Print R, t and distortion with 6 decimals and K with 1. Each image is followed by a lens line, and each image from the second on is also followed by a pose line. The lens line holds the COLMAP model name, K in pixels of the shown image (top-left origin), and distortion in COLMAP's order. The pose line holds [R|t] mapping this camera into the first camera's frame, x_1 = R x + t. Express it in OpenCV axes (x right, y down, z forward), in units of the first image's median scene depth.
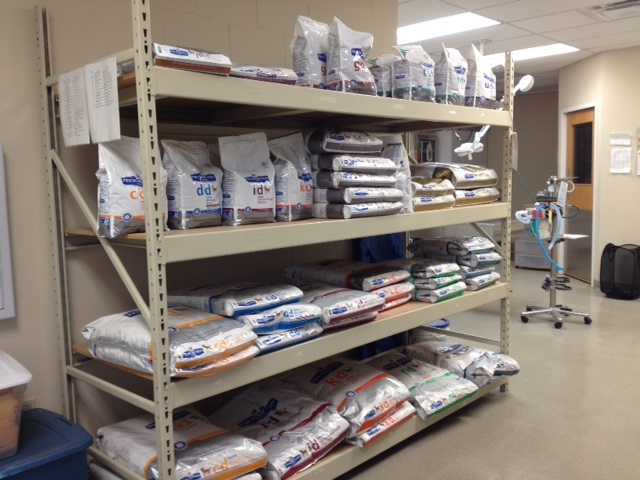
lens RADIAL K [[603.6, 0, 319.0], [0, 603.6, 239.5], [0, 0, 1]] dist [0.012378, 0.000000]
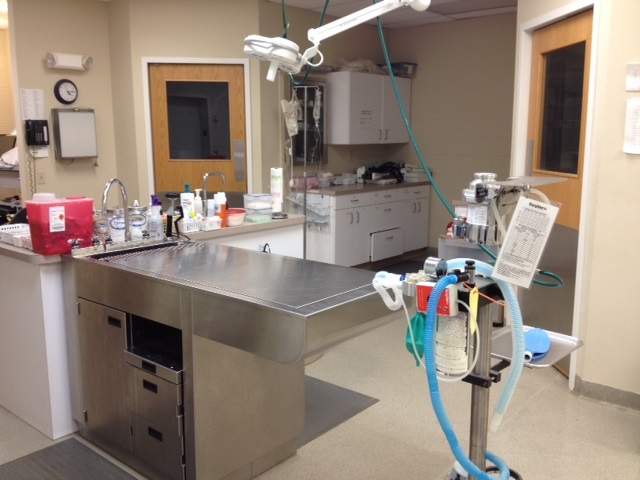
lens RADIAL K [[603.6, 0, 320.8], [0, 603.6, 241.0], [0, 0, 1]] dist [0.012378, 0.000000]
pose [[0.997221, 0.014853, 0.073006, 0.224700], [-0.019113, 0.998134, 0.057994, -0.066393], [-0.072008, -0.059228, 0.995644, 0.563255]]
